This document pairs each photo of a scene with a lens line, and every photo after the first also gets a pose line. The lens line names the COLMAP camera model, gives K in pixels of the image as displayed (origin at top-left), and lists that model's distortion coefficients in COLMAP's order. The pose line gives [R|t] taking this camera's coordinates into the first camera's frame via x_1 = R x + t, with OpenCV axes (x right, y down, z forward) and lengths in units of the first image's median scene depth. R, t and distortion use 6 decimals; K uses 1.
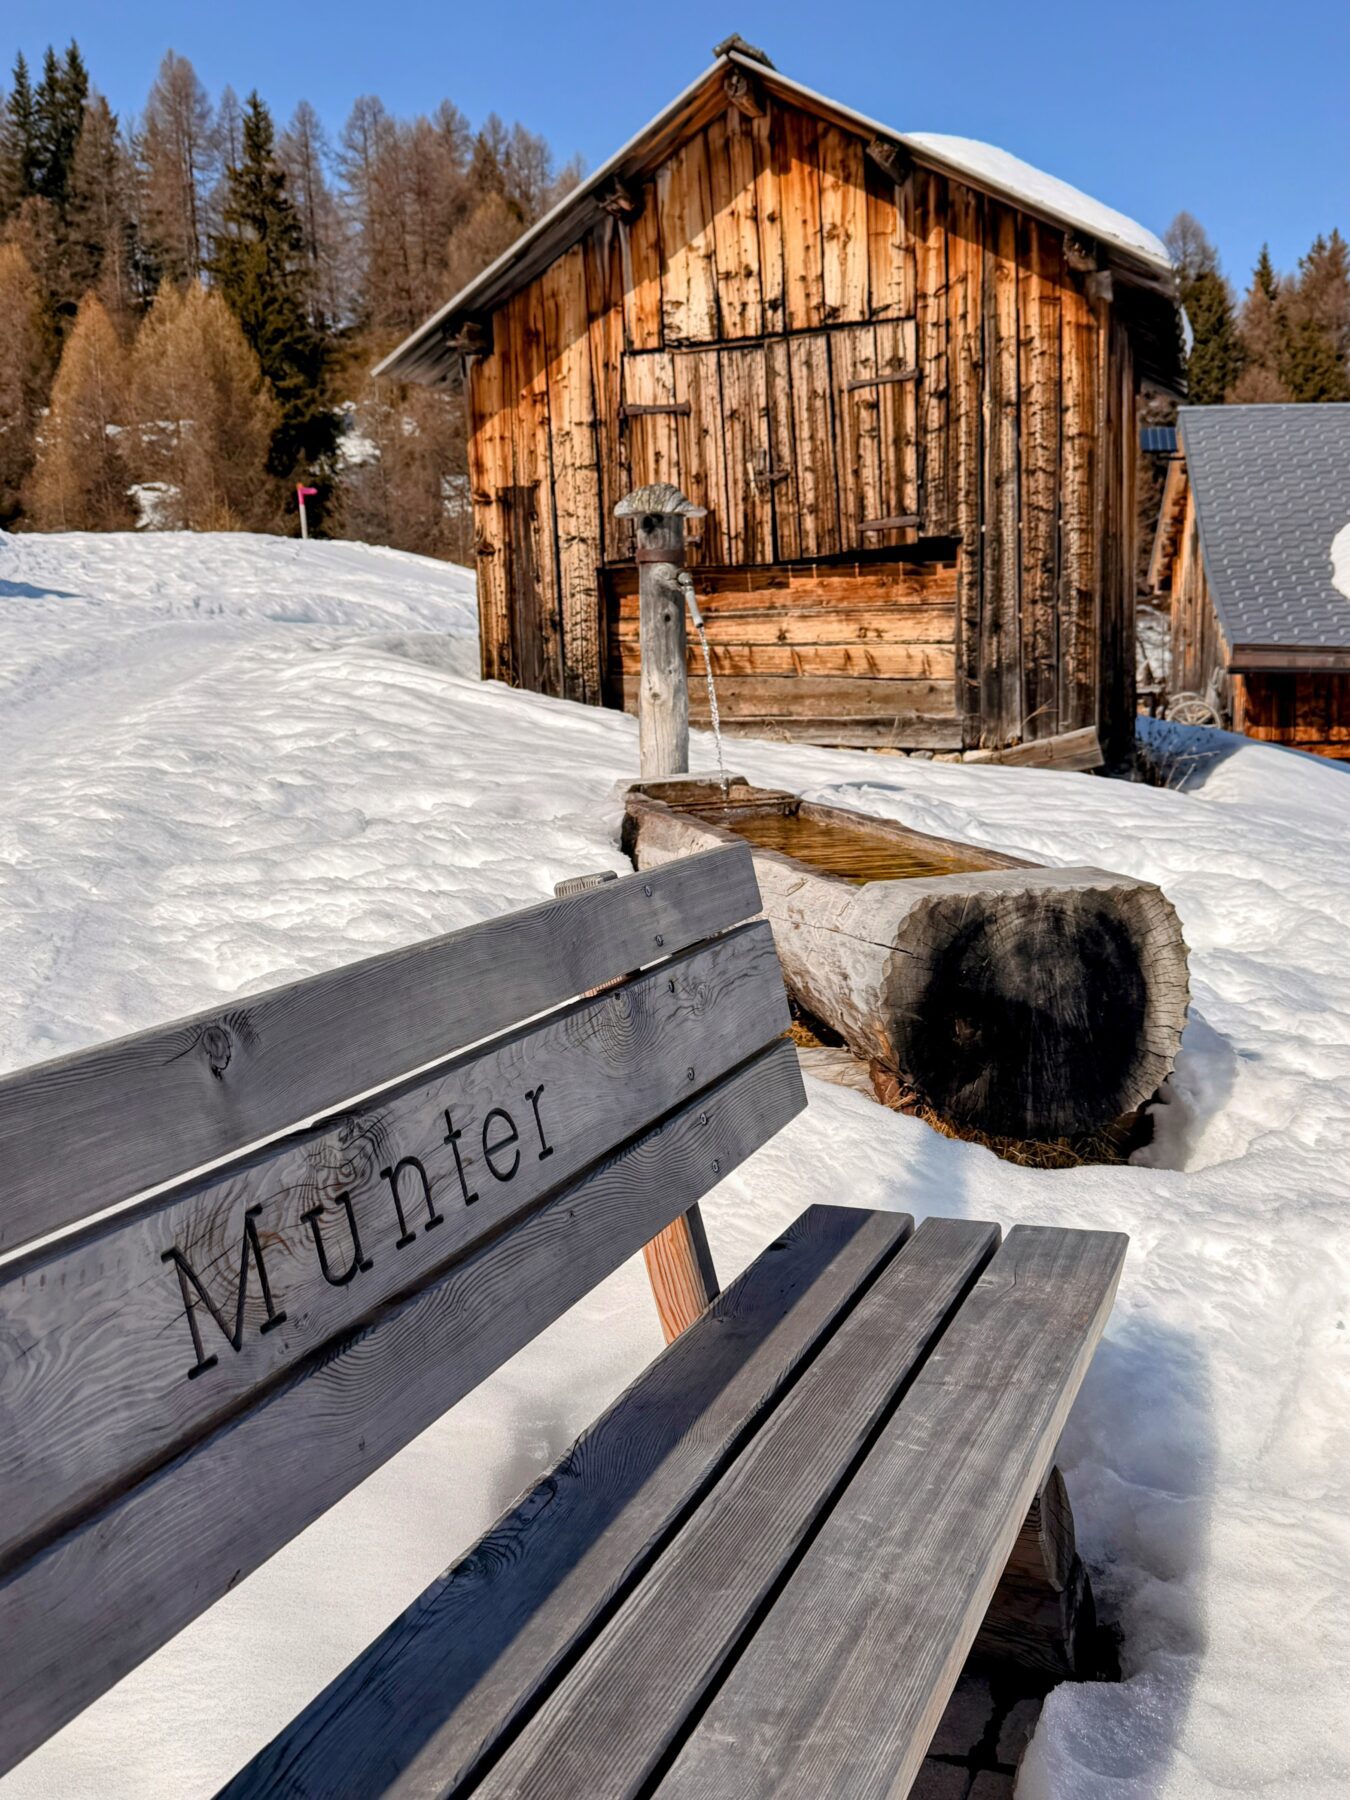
lens RADIAL K [[1864.7, 0, 678.7], [0, 1864.7, 896.2], [0, 0, 1]] dist [0.071492, 0.000000]
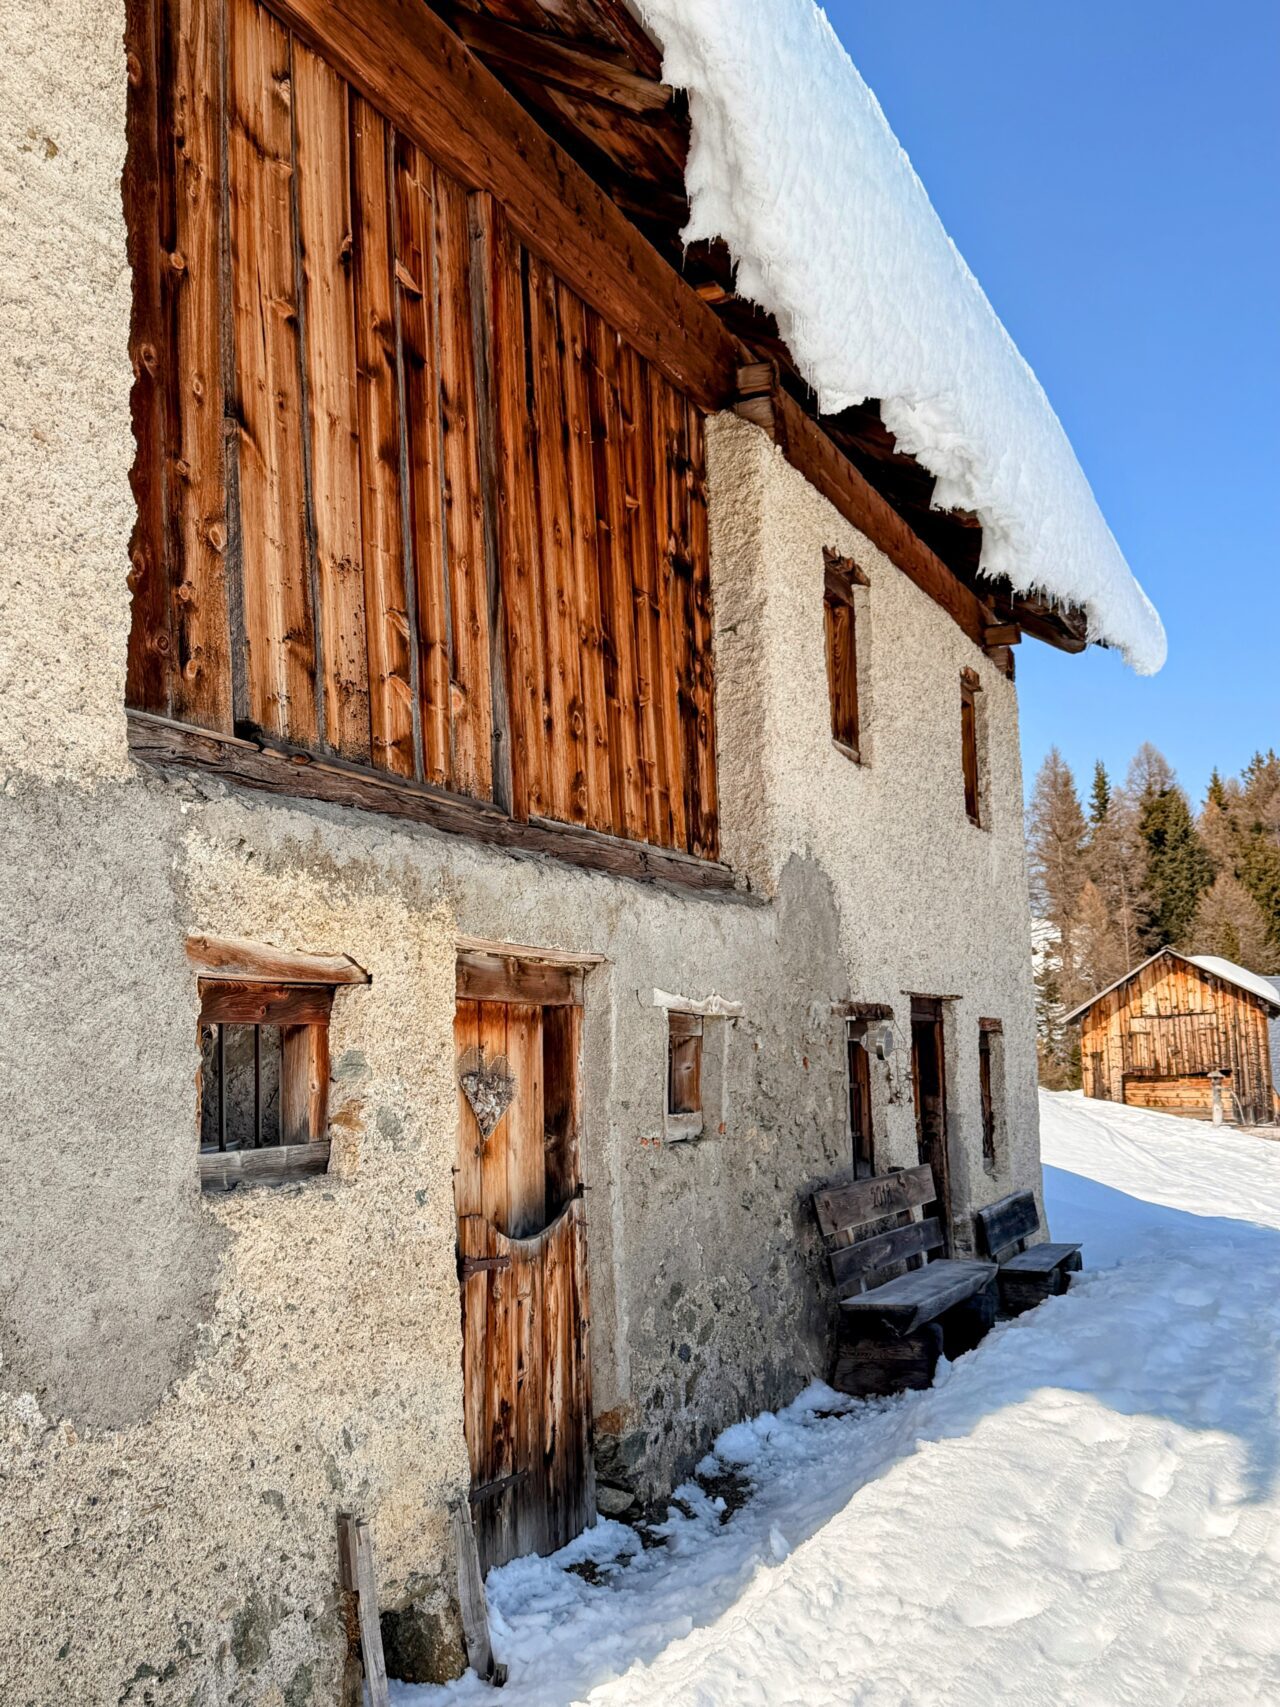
lens RADIAL K [[1768.3, 0, 640.3], [0, 1768.3, 857.4], [0, 0, 1]] dist [0.071492, 0.000000]
pose [[0.999751, 0.009588, -0.020152, -0.933311], [-0.014494, 0.965596, -0.259642, 0.330257], [0.016969, 0.259869, 0.965495, -2.493269]]
